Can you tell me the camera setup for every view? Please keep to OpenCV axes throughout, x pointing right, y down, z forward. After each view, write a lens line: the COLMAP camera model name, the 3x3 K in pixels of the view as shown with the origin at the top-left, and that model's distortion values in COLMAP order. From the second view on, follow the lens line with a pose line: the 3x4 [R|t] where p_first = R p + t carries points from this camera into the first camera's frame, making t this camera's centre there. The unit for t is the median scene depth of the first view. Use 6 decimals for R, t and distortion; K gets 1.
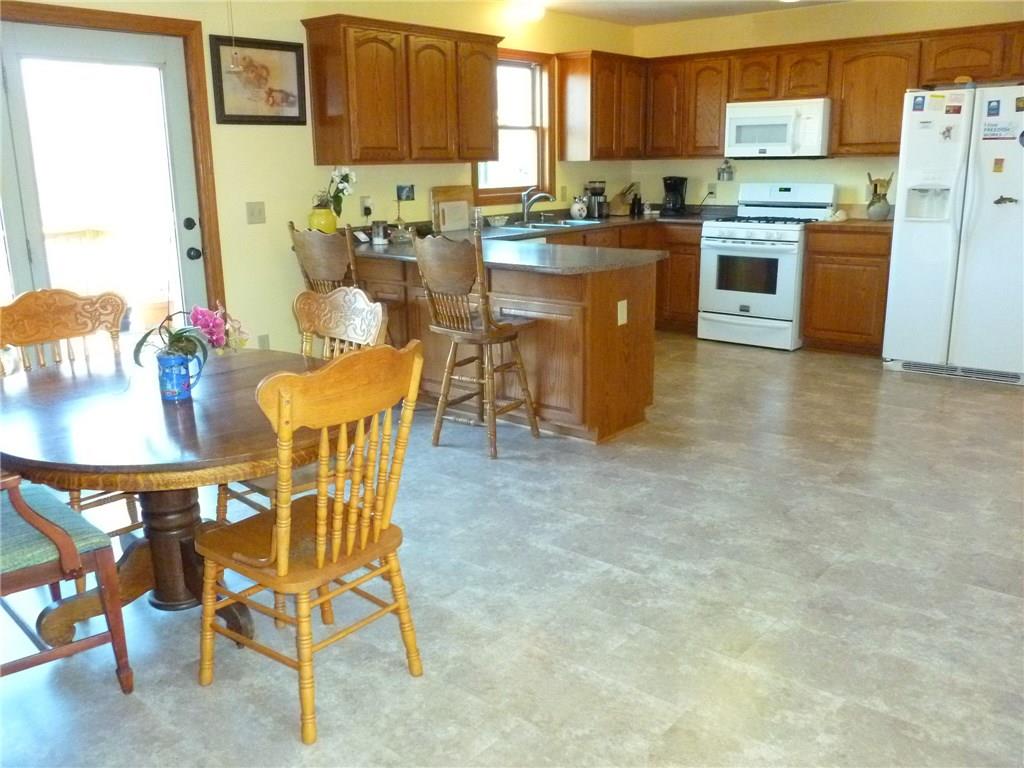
lens RADIAL K [[877.3, 0, 509.1], [0, 877.3, 379.1], [0, 0, 1]] dist [-0.018875, 0.008036]
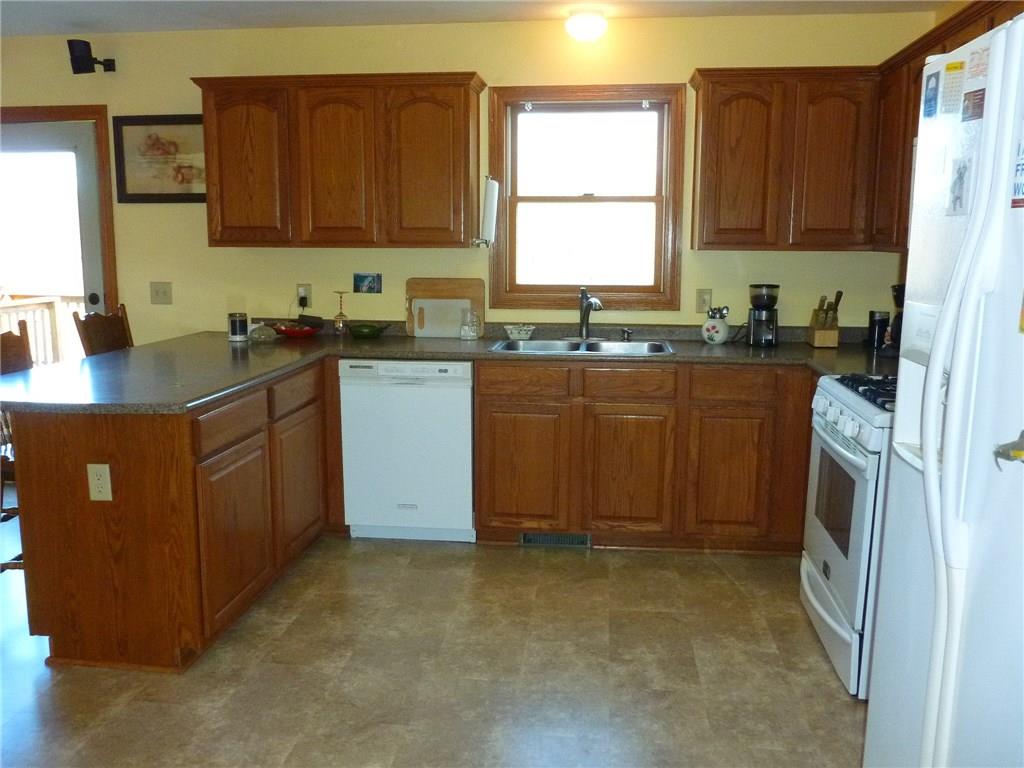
lens RADIAL K [[877.3, 0, 512.1], [0, 877.3, 388.1], [0, 0, 1]] dist [-0.018875, 0.008036]
pose [[0.553558, 0.157415, -0.817798, 0.725015], [-0.215934, 0.975521, 0.041611, -0.211832], [0.804330, 0.153557, 0.573998, 0.775683]]
